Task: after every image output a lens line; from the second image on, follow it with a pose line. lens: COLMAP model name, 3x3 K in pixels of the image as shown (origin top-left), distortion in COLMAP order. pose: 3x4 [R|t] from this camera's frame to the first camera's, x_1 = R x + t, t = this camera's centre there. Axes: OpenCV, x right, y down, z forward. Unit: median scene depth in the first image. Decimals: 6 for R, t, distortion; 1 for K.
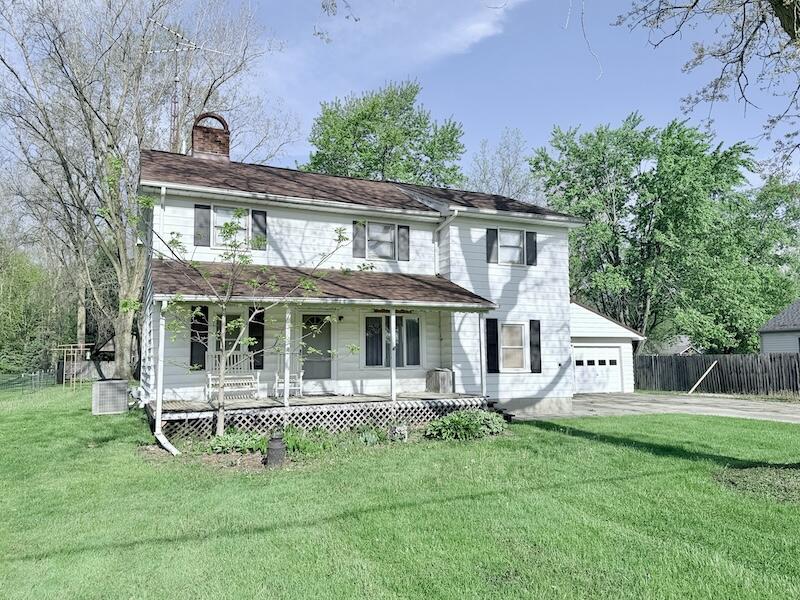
lens RADIAL K [[589.9, 0, 400.1], [0, 589.9, 301.1], [0, 0, 1]] dist [0.098403, -0.000767]
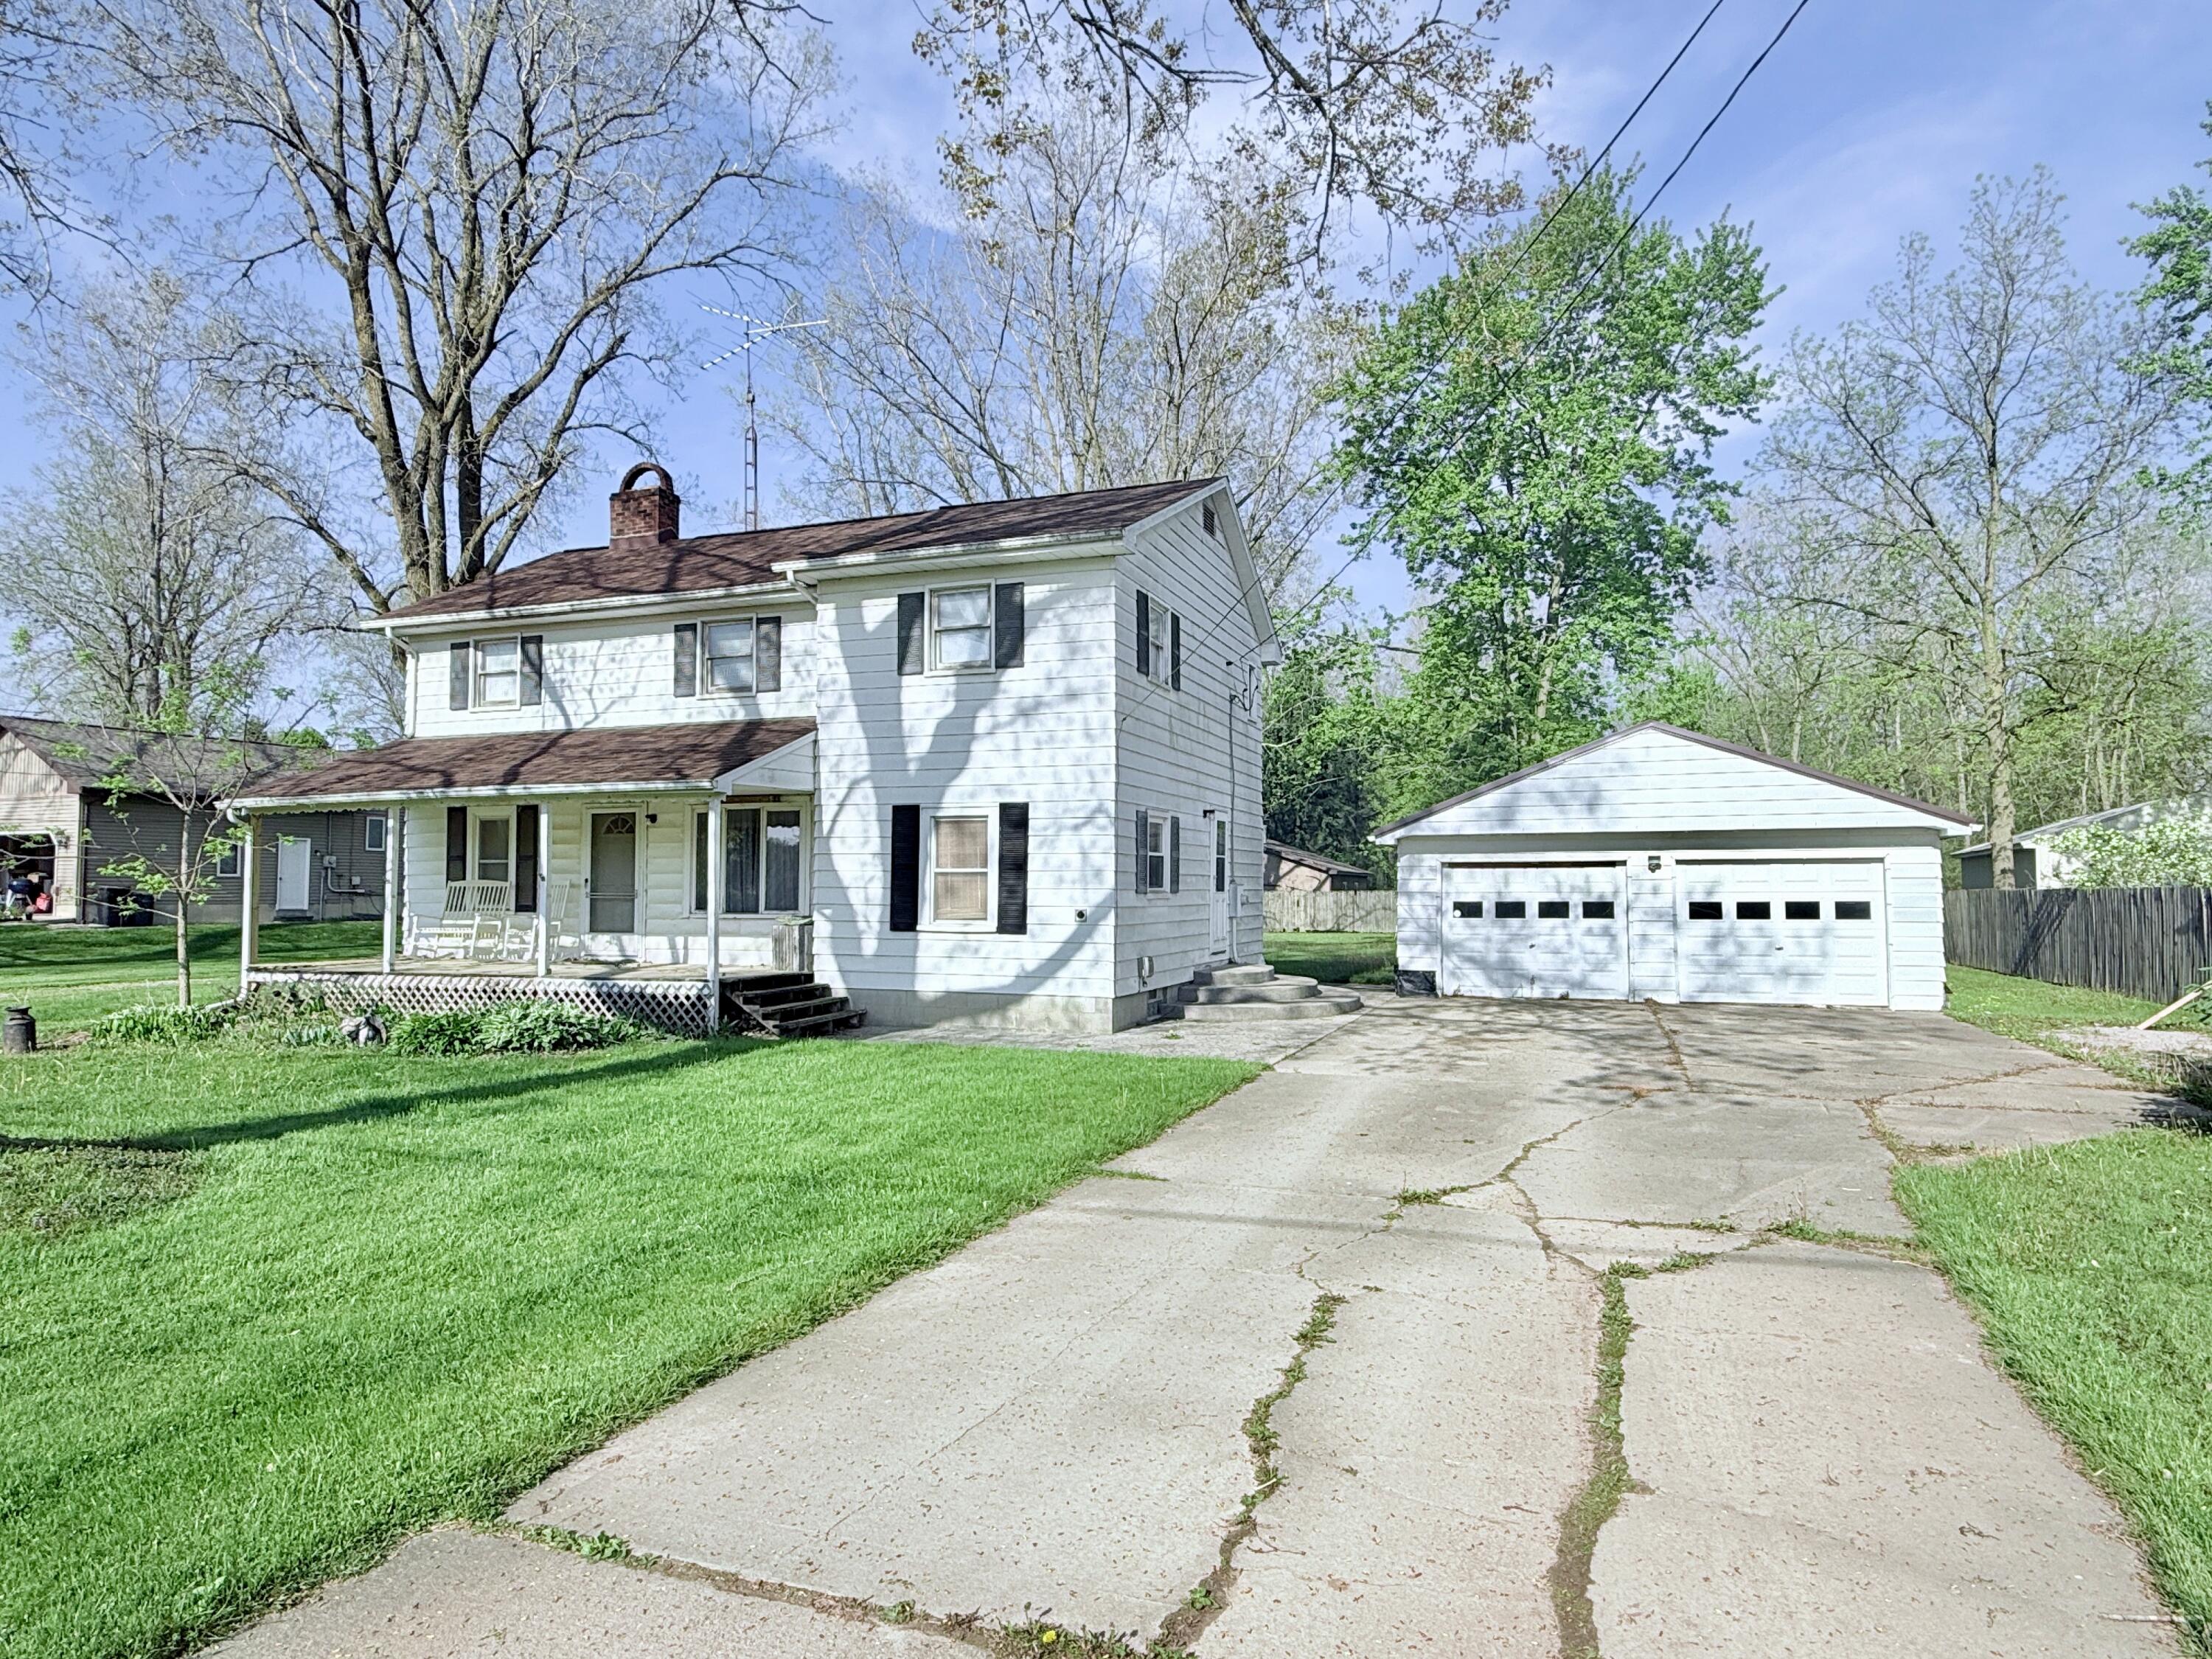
lens RADIAL K [[1302.1, 0, 1104.5], [0, 1302.1, 833.4], [0, 0, 1]] dist [-0.001644, -0.000555]
pose [[0.718635, -0.024915, -0.694941, 0.908995], [0.063220, 0.997560, 0.029611, 0.031265], [0.692507, -0.065214, 0.718457, 0.416611]]
